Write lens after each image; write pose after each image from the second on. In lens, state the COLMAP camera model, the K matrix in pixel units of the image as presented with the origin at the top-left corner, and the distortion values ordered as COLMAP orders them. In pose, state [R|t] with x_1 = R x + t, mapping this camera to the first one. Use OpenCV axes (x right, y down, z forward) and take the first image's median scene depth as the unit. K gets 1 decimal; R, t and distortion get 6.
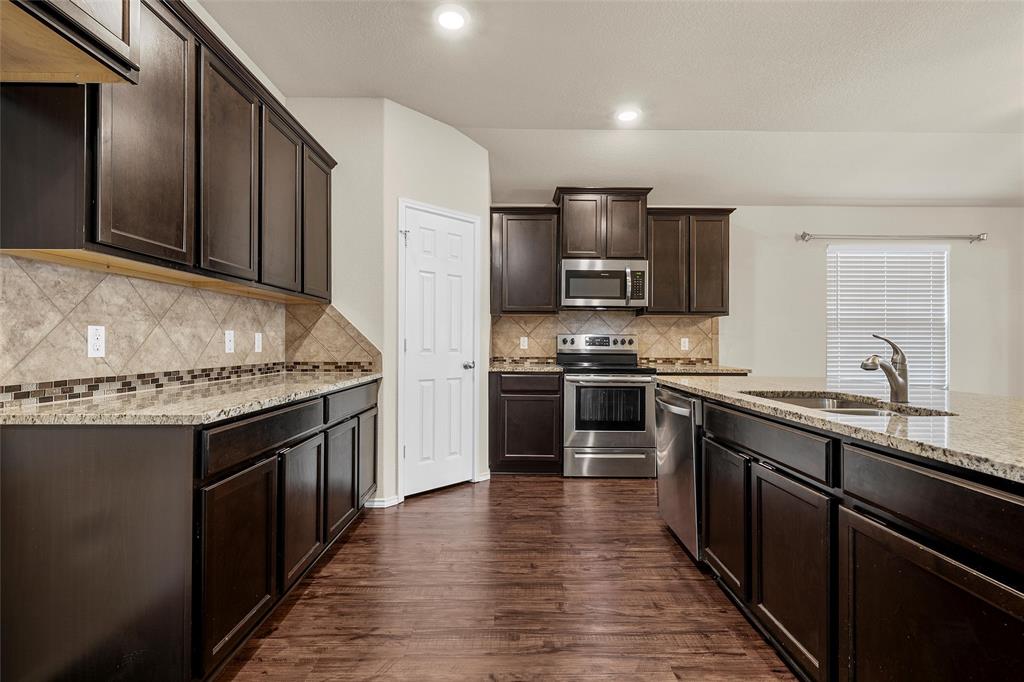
lens RADIAL K [[473.7, 0, 513.2], [0, 473.7, 339.5], [0, 0, 1]] dist [0.001455, 0.000152]
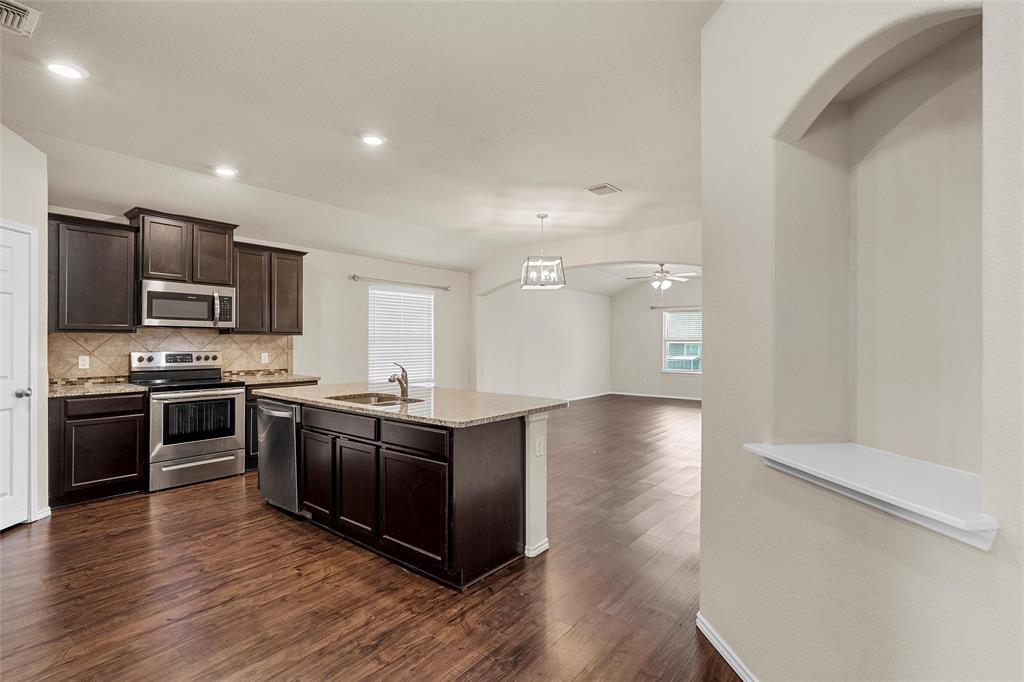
lens RADIAL K [[473.7, 0, 513.2], [0, 473.7, 339.5], [0, 0, 1]] dist [0.001455, 0.000152]
pose [[0.629116, -0.000423, 0.777311, -0.197834], [-0.004808, 0.999979, 0.004435, -0.052386], [-0.777296, -0.006528, 0.629101, -0.268904]]
